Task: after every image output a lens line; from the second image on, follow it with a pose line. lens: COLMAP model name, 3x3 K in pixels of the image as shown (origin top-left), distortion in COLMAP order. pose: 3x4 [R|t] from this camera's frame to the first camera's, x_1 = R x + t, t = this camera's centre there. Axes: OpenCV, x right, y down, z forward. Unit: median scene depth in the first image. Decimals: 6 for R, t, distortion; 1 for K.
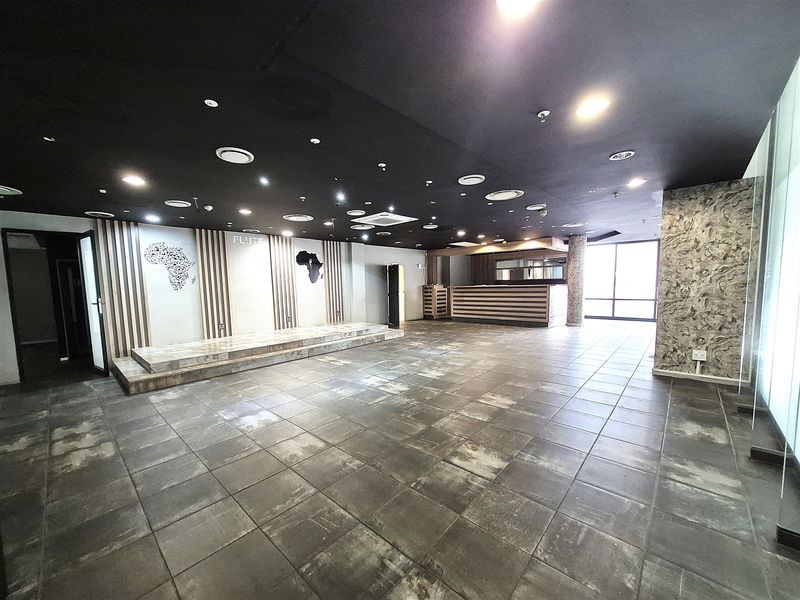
lens RADIAL K [[313.8, 0, 397.1], [0, 313.8, 311.6], [0, 0, 1]] dist [0.000460, -0.000121]
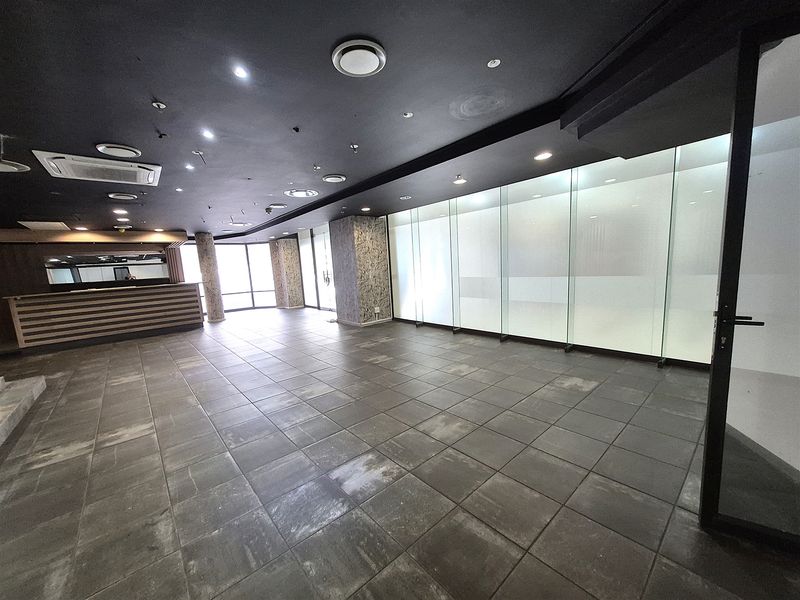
lens RADIAL K [[313.8, 0, 398.7], [0, 313.8, 308.7], [0, 0, 1]] dist [0.000460, -0.000121]
pose [[0.117726, -0.122371, 0.985478, -0.374938], [0.144982, 0.983863, 0.104851, -0.019072], [-0.982406, 0.130533, 0.133568, 0.285263]]
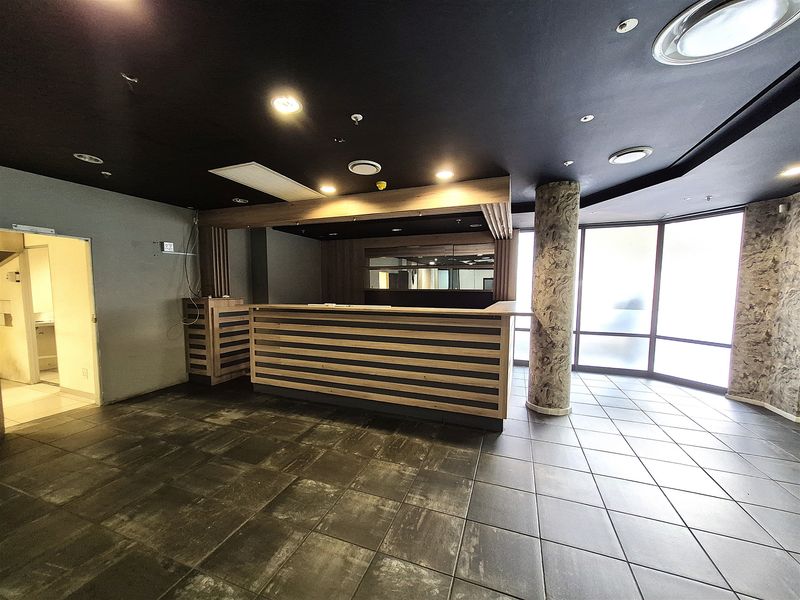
lens RADIAL K [[313.8, 0, 396.8], [0, 313.8, 312.2], [0, 0, 1]] dist [0.000460, -0.000121]
pose [[0.929175, -0.001303, 0.369639, 0.241752], [0.004489, 0.999960, -0.007759, -0.082084], [-0.369614, 0.008869, 0.929143, 0.715412]]
